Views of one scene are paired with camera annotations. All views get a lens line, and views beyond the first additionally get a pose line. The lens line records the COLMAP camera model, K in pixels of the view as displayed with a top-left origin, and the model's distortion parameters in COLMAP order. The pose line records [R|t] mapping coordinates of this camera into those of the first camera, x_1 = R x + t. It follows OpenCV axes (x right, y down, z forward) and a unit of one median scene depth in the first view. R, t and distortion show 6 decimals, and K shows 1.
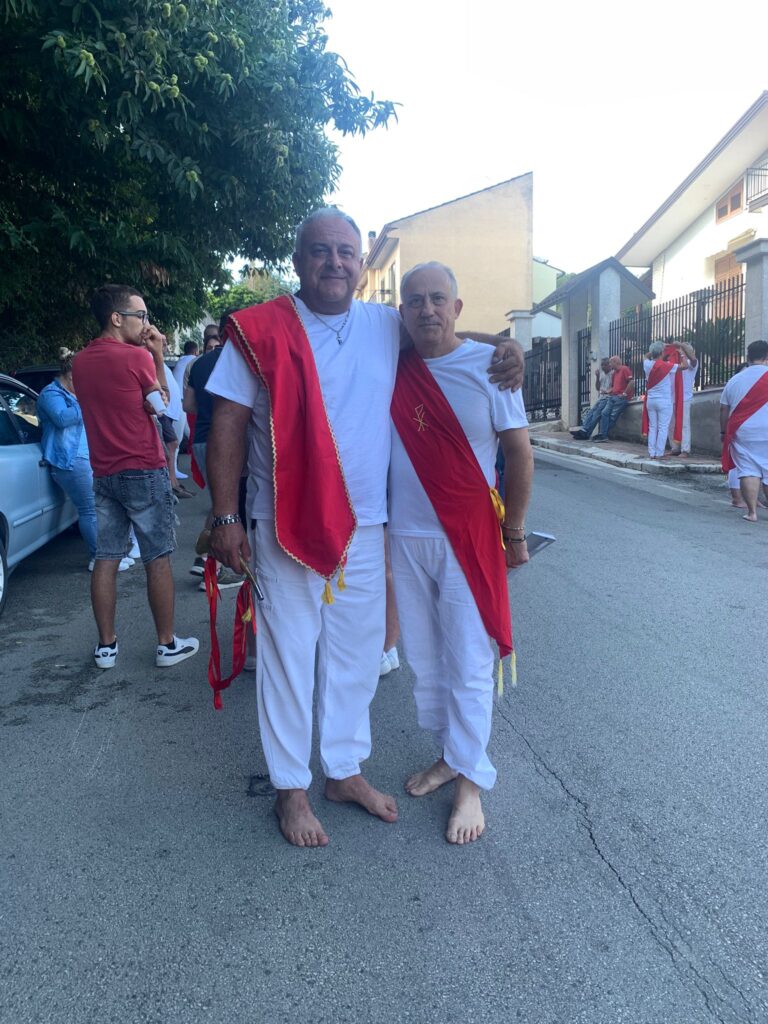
lens RADIAL K [[750.0, 0, 382.0], [0, 750.0, 514.3], [0, 0, 1]] dist [0.054988, -0.053788]
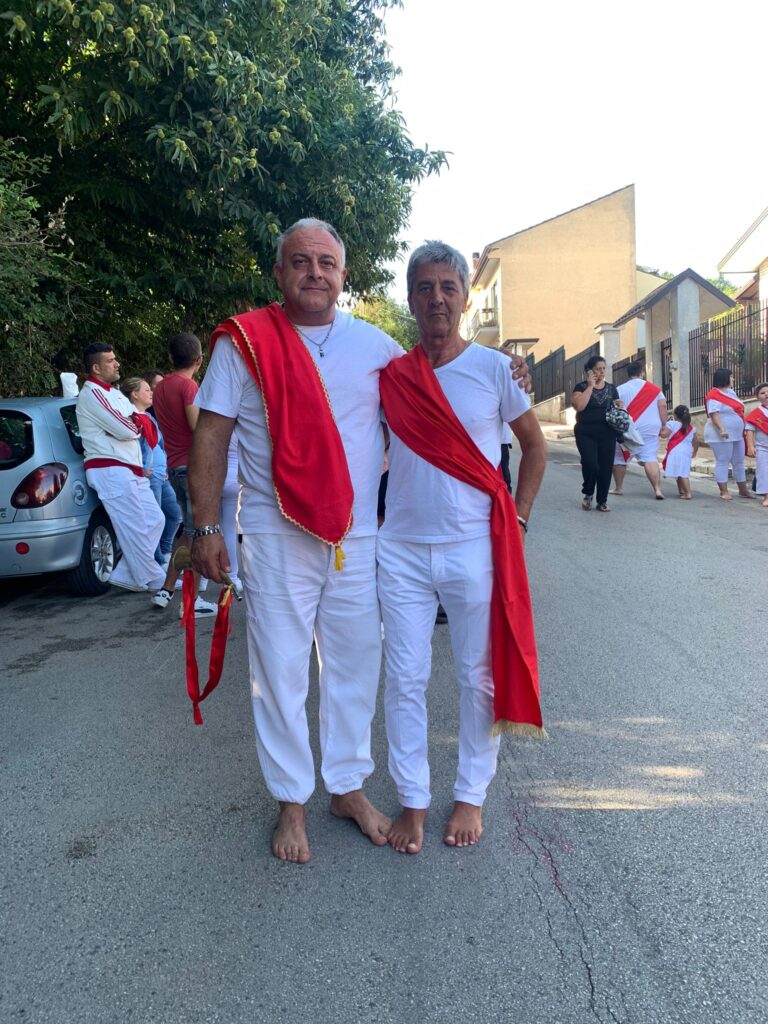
lens RADIAL K [[732.5, 0, 385.6], [0, 732.5, 513.9], [0, 0, 1]] dist [0.051461, -0.067769]
pose [[0.990547, -0.013373, -0.136524, 0.073546], [0.010517, 0.999711, -0.021618, 0.023547], [0.136773, 0.019977, 0.990401, -0.101230]]
